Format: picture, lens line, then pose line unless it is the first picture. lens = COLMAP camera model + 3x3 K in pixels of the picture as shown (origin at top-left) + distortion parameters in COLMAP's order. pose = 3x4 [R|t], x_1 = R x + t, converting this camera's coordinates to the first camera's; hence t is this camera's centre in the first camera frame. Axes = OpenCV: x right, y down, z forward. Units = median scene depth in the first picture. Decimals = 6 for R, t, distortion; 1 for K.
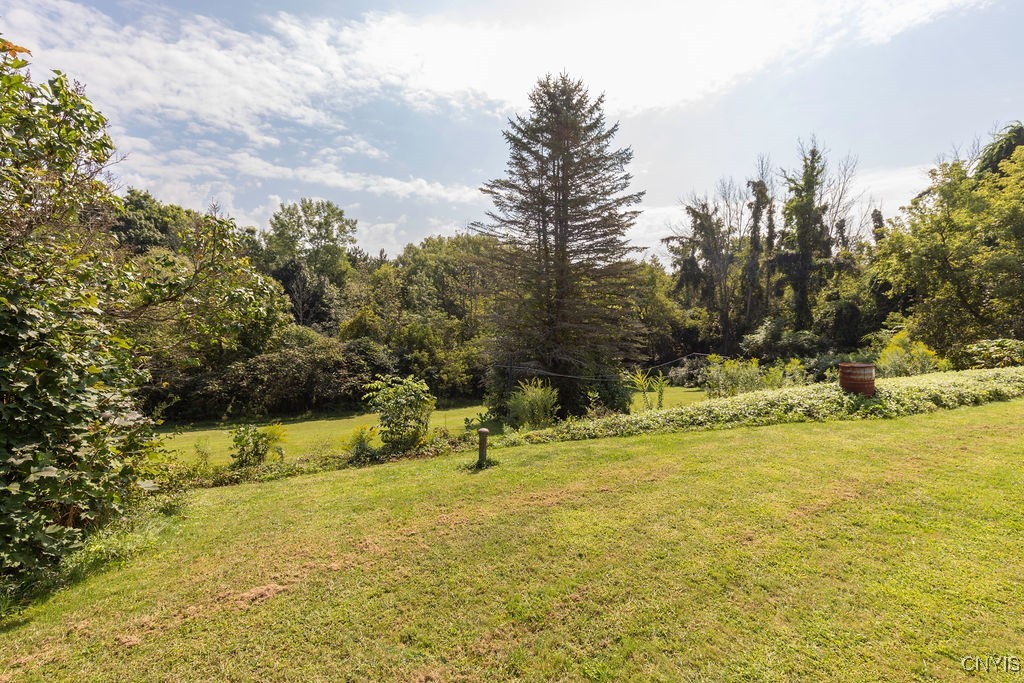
lens RADIAL K [[429.8, 0, 509.2], [0, 429.8, 348.5], [0, 0, 1]] dist [-0.013434, 0.000148]
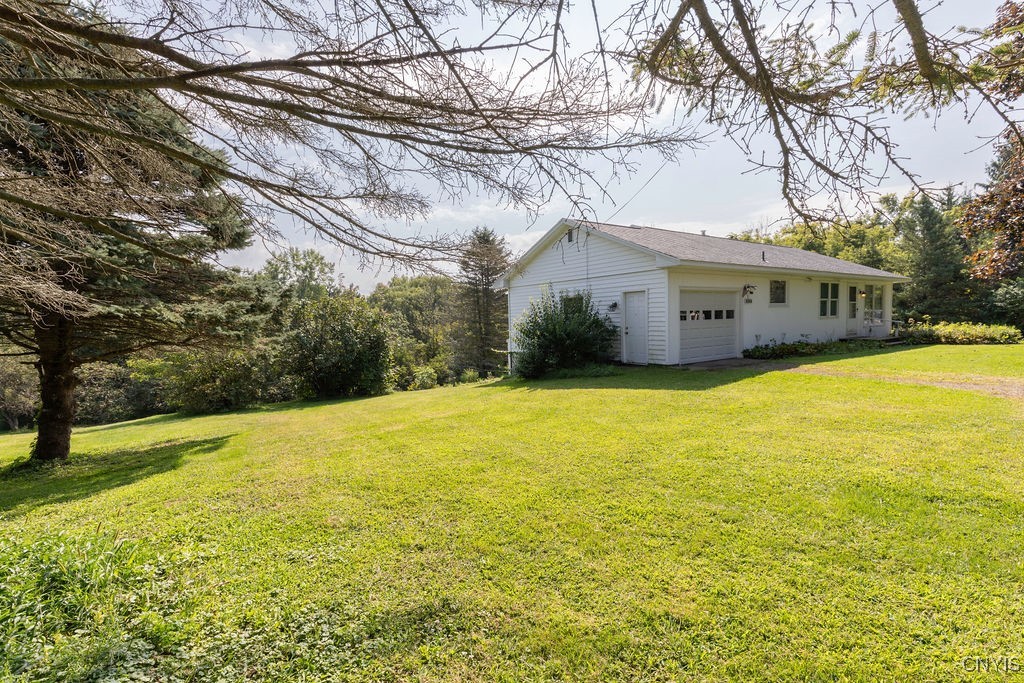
lens RADIAL K [[429.8, 0, 509.2], [0, 429.8, 348.5], [0, 0, 1]] dist [-0.013434, 0.000148]
pose [[0.993490, -0.020353, 0.112088, -0.000110], [0.025294, 0.998762, -0.042837, 0.011084], [-0.111078, 0.045394, 0.992774, -0.295423]]
